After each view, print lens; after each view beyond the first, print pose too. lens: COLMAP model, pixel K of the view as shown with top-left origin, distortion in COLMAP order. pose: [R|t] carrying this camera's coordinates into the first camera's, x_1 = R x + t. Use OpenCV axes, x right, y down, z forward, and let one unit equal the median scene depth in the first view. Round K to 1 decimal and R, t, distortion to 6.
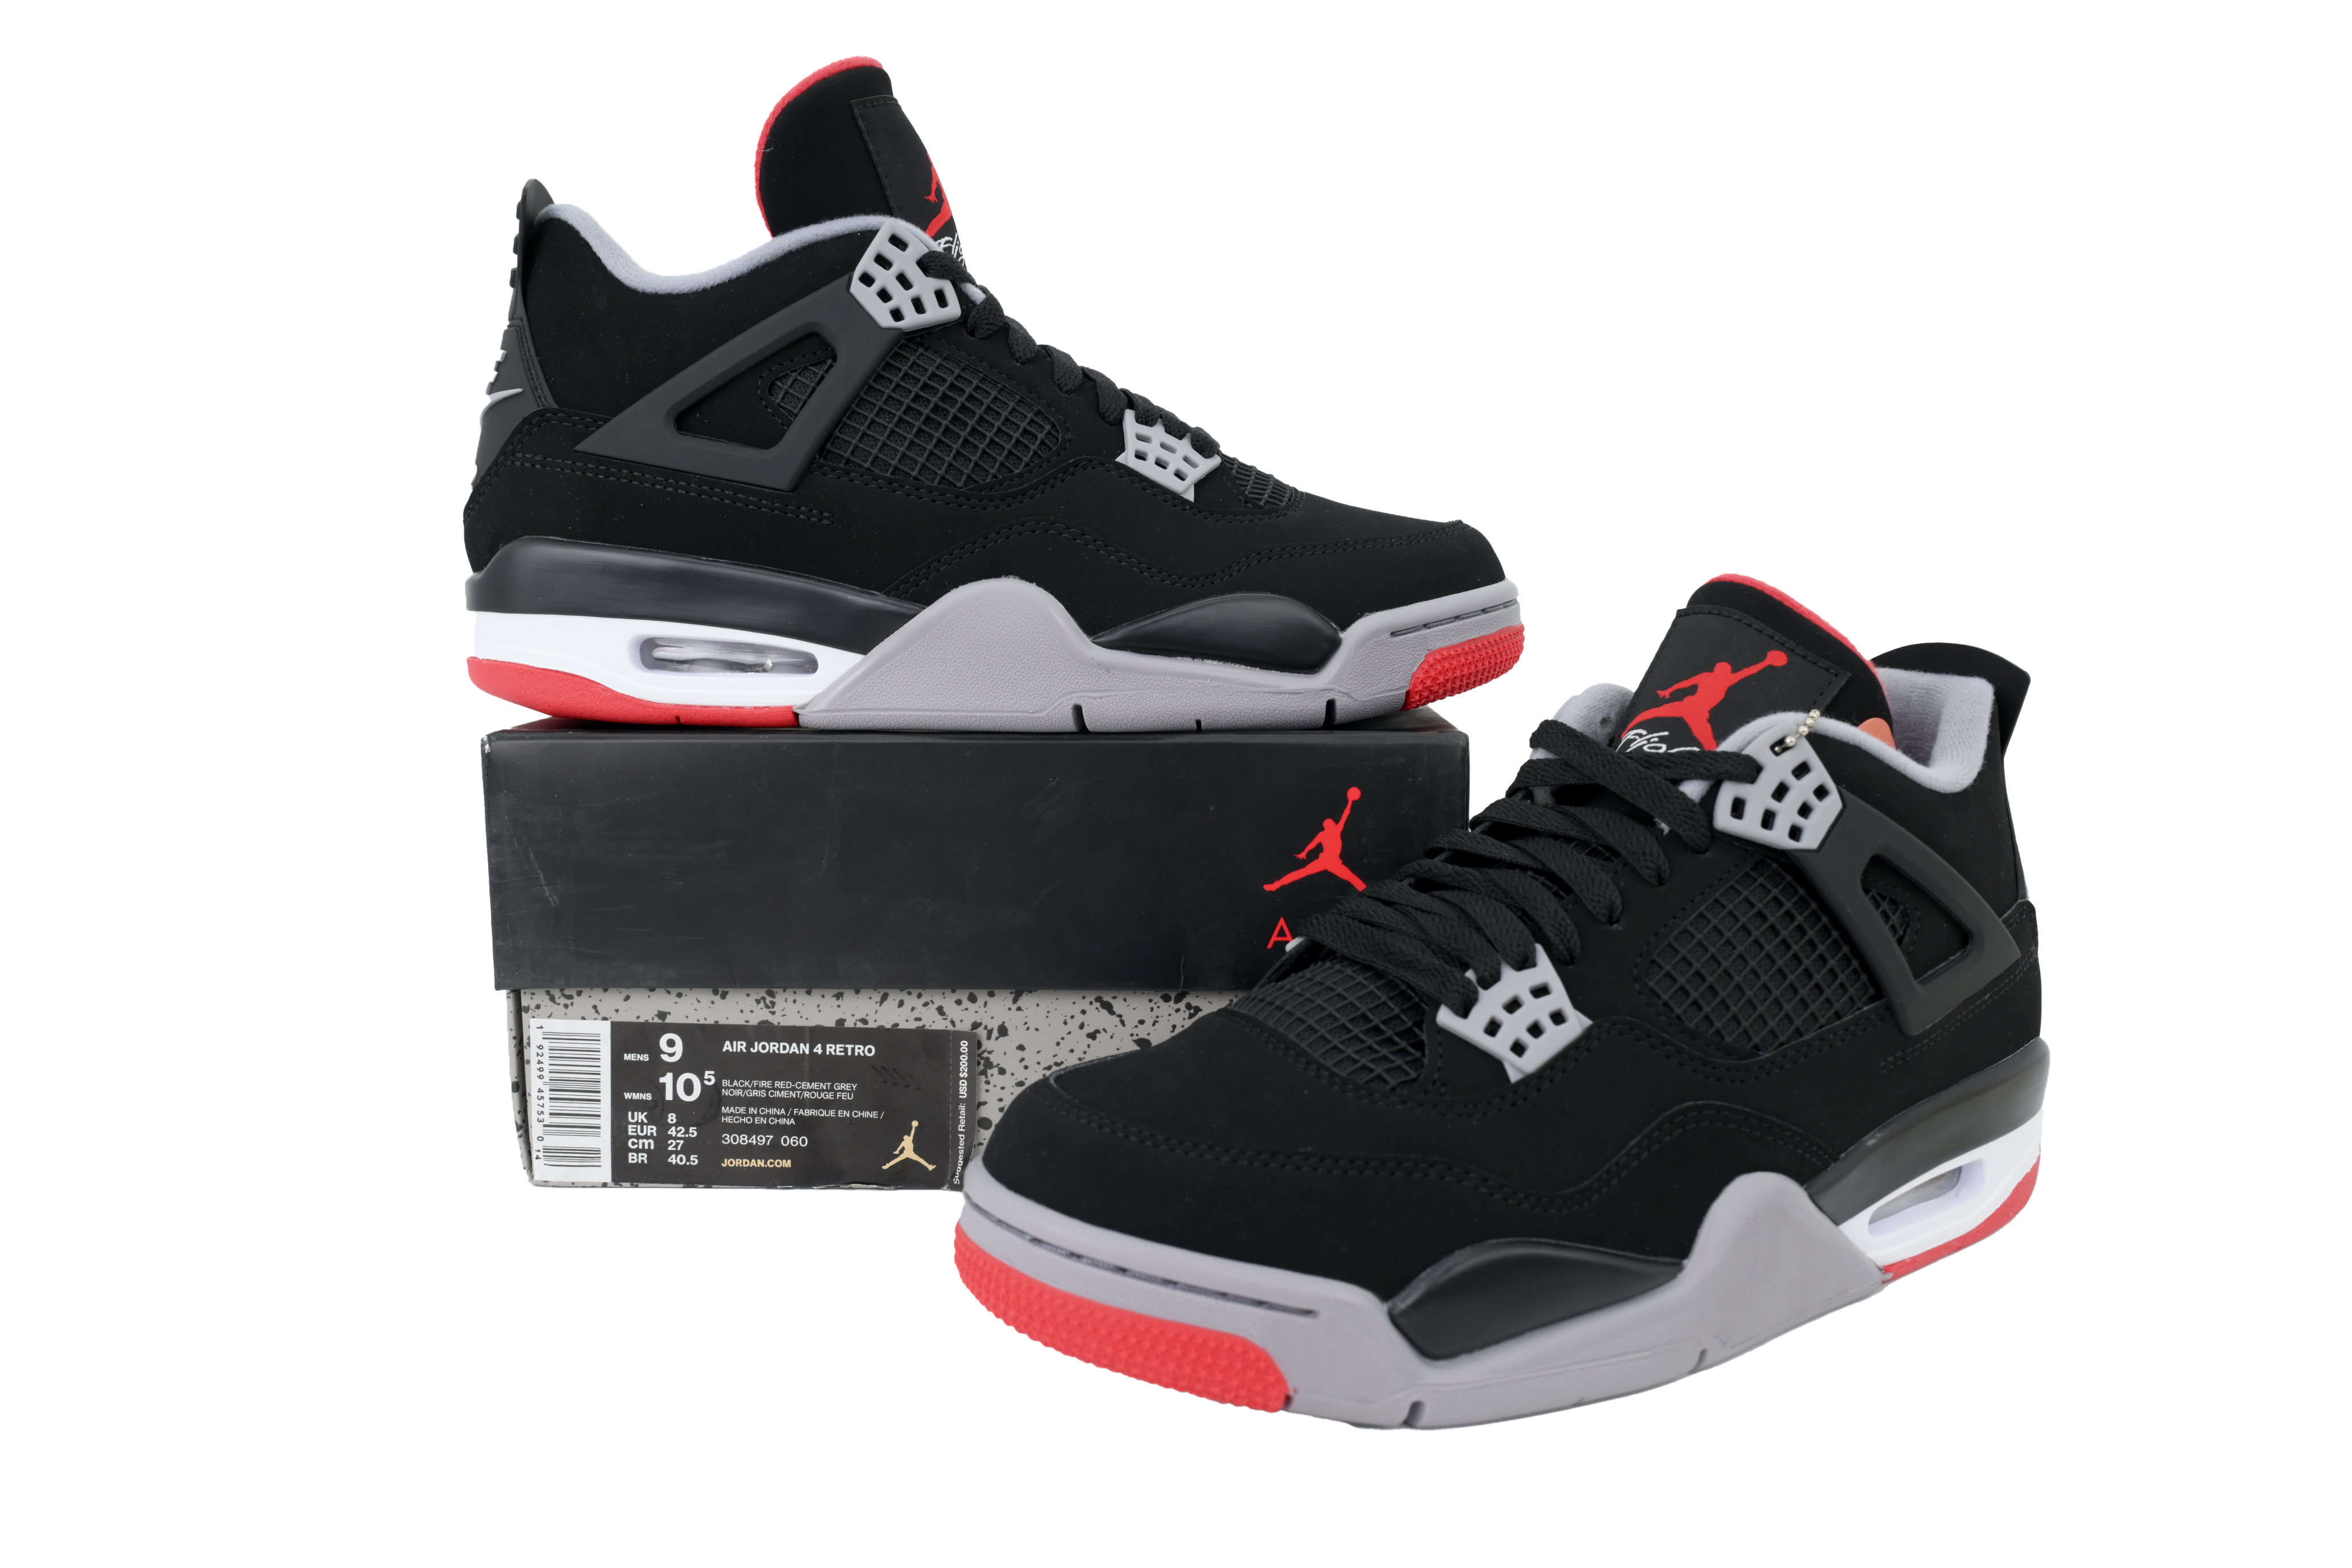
lens RADIAL K [[1785.1, 0, 1196.5], [0, 1785.1, 765.2], [0, 0, 1]] dist [-0.000108, -0.004742]
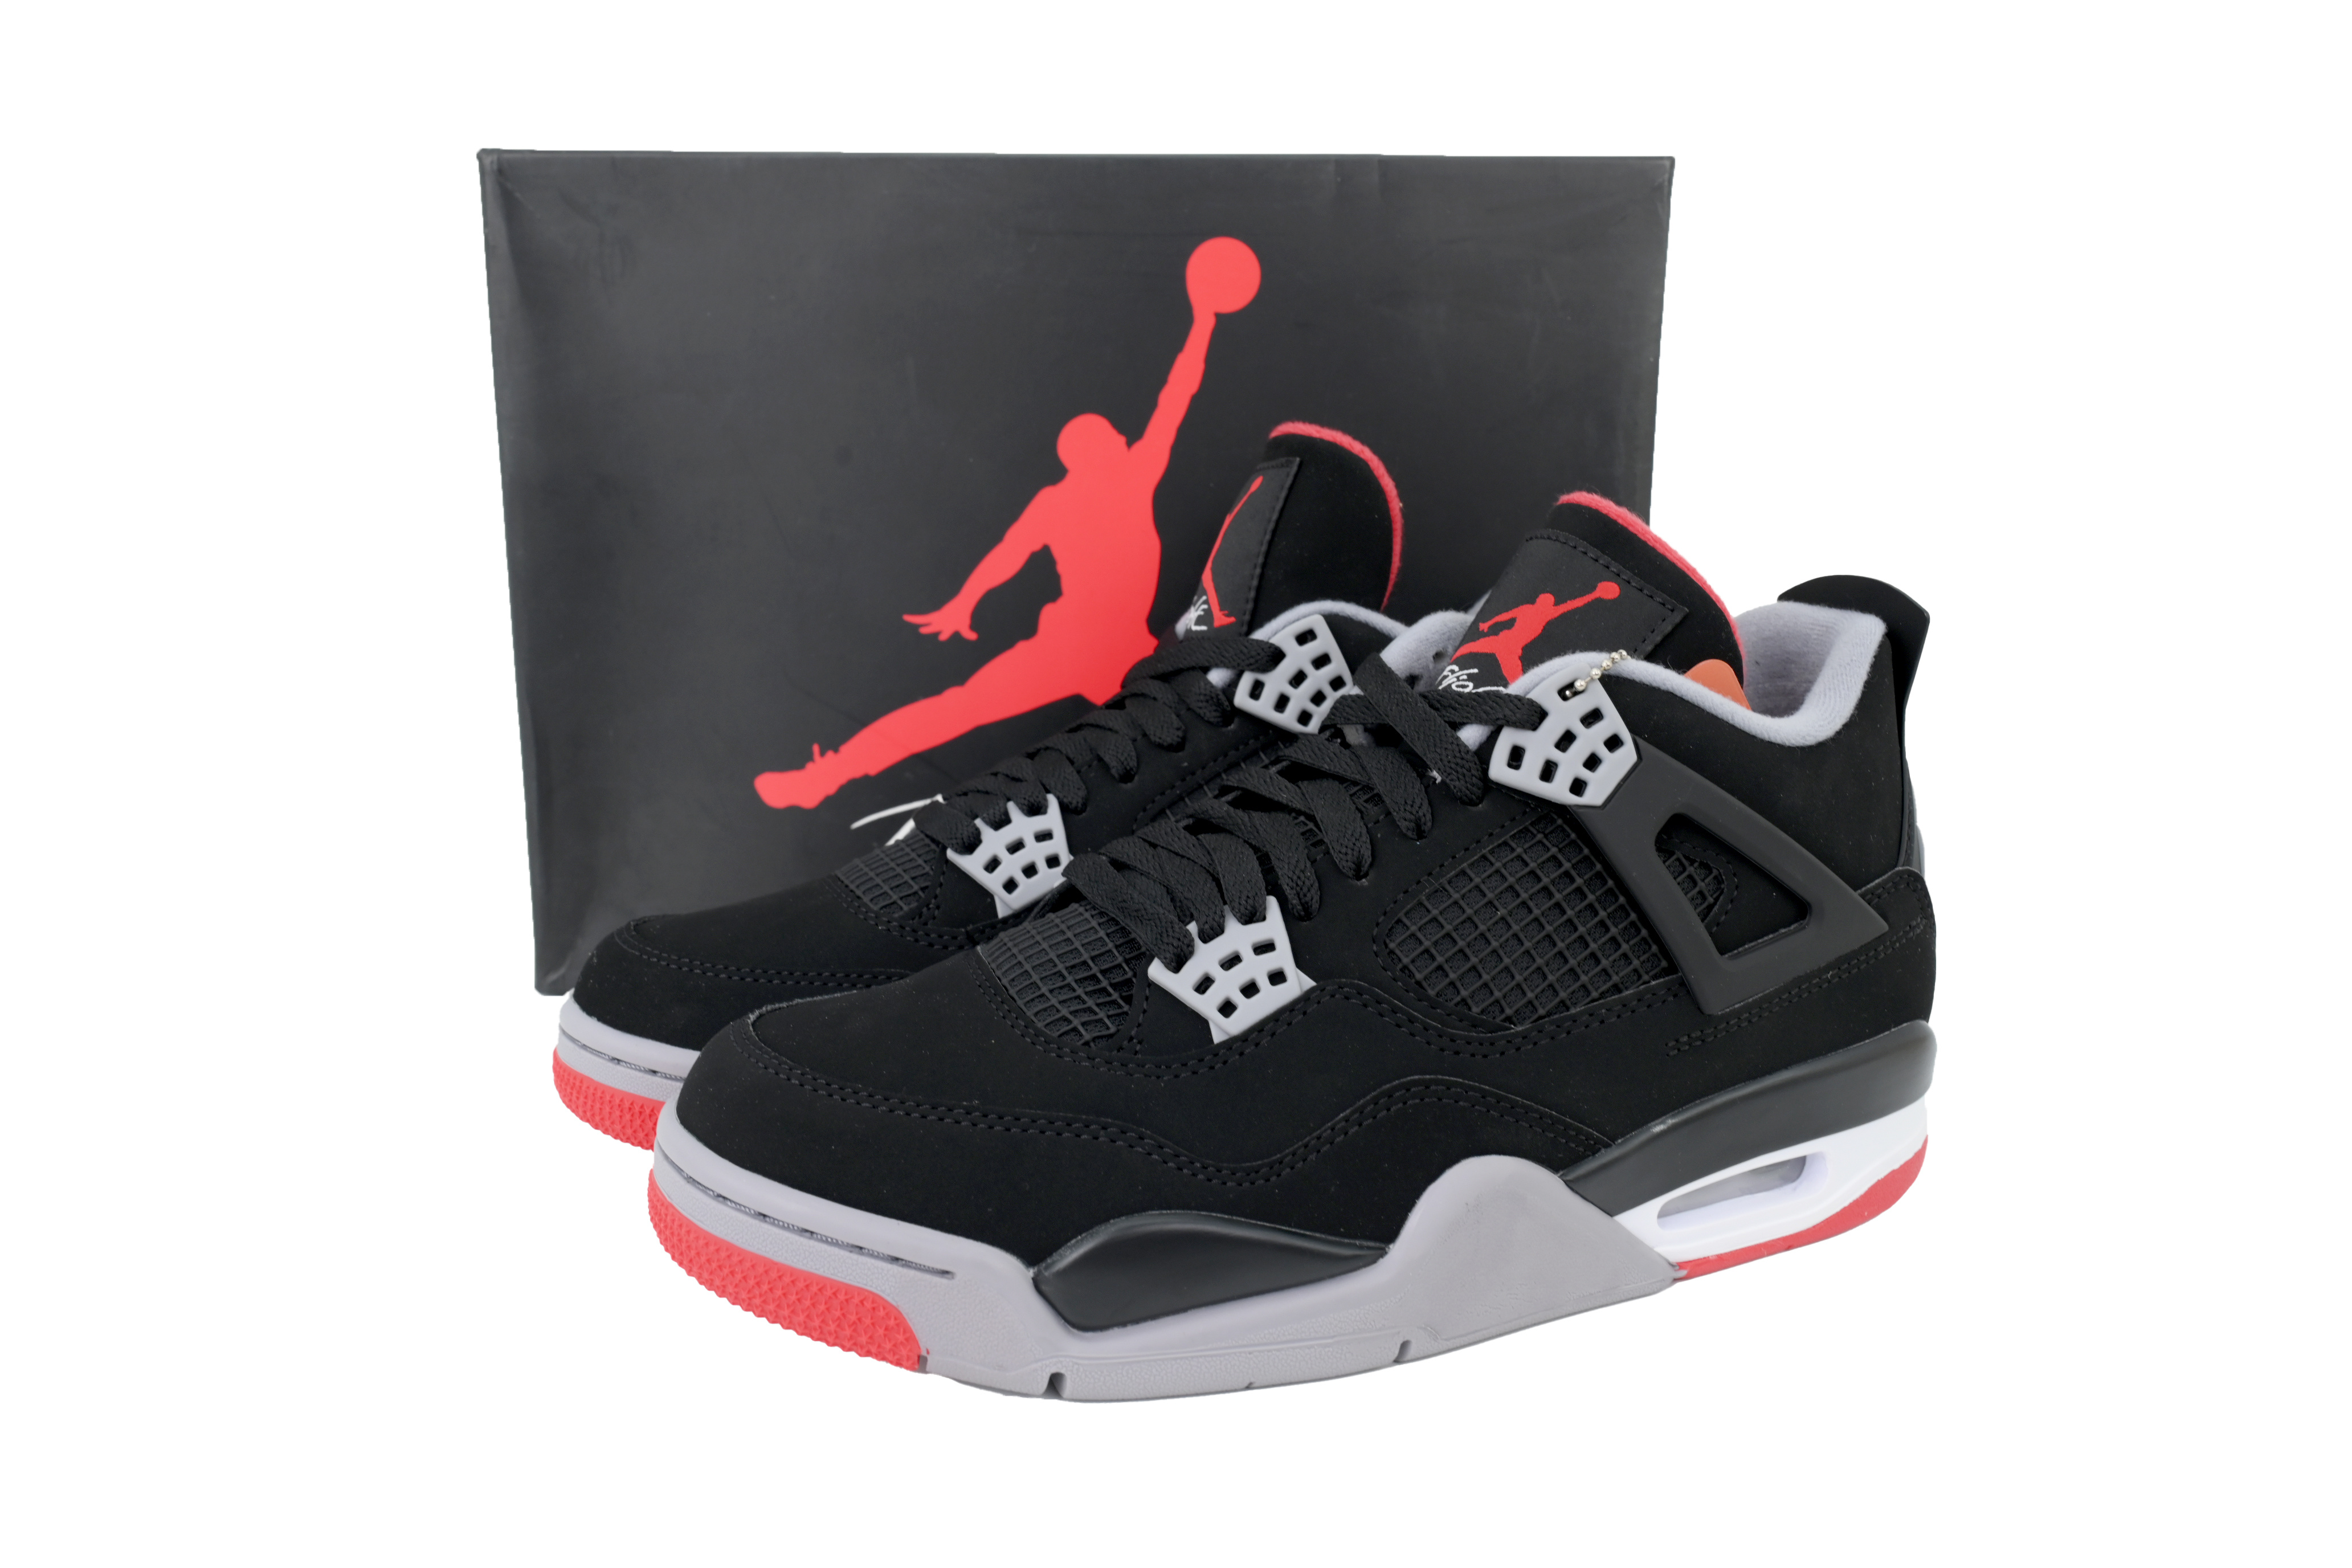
lens RADIAL K [[1785.1, 0, 1175.4], [0, 1785.1, 779.9], [0, 0, 1]] dist [-0.000108, -0.004742]
pose [[0.987462, 0.035692, -0.153772, 0.280700], [-0.025948, 0.997554, 0.064911, -0.019448], [0.155713, -0.060107, 0.985972, 0.079319]]
